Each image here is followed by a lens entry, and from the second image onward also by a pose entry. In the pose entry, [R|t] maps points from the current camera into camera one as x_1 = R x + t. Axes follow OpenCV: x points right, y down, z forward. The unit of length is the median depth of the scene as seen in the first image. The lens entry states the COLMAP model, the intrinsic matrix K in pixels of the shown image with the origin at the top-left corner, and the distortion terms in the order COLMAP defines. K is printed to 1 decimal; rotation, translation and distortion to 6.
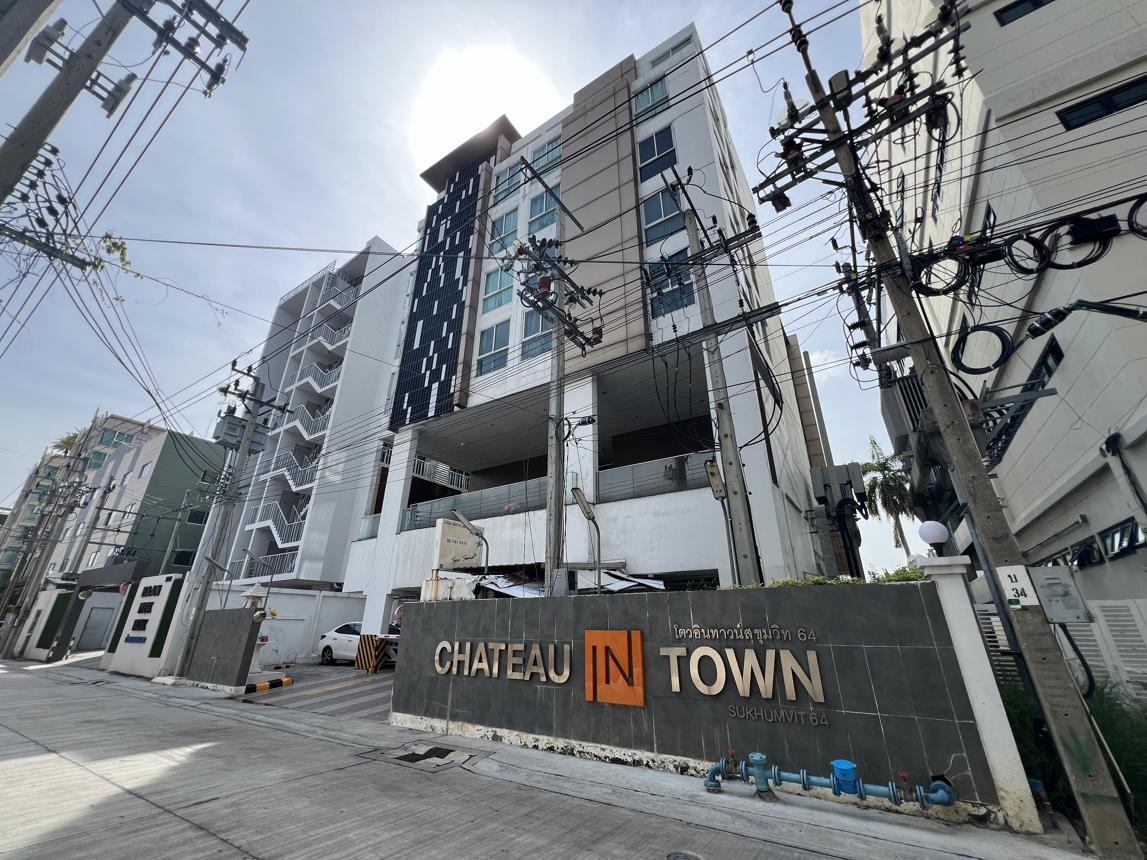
lens RADIAL K [[460.3, 0, 574.2], [0, 460.3, 430.7], [0, 0, 1]] dist [-0.002937, 0.000761]
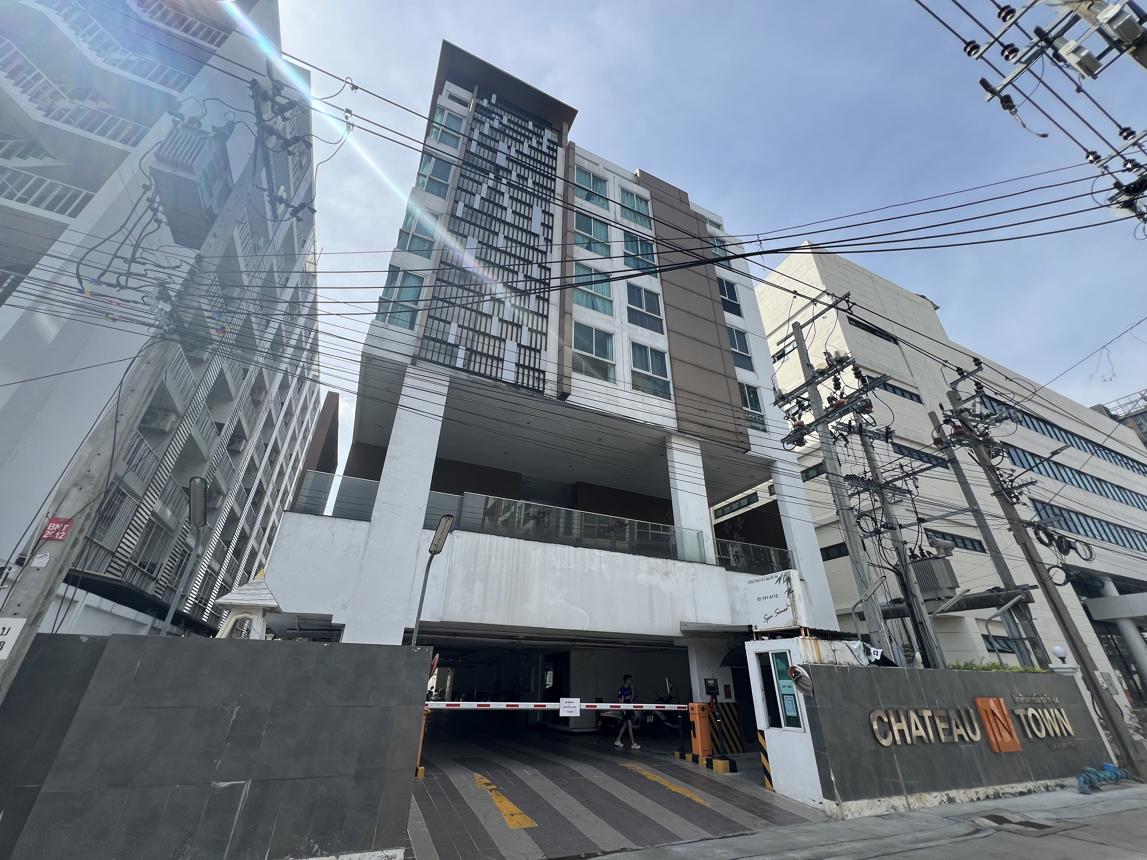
lens RADIAL K [[460.3, 0, 571.2], [0, 460.3, 430.7], [0, 0, 1]] dist [-0.002937, 0.000761]
pose [[0.529115, 0.415832, 0.739676, -1.965836], [-0.344852, 0.901840, -0.260313, 0.495228], [-0.775316, -0.117344, 0.620577, 1.195199]]
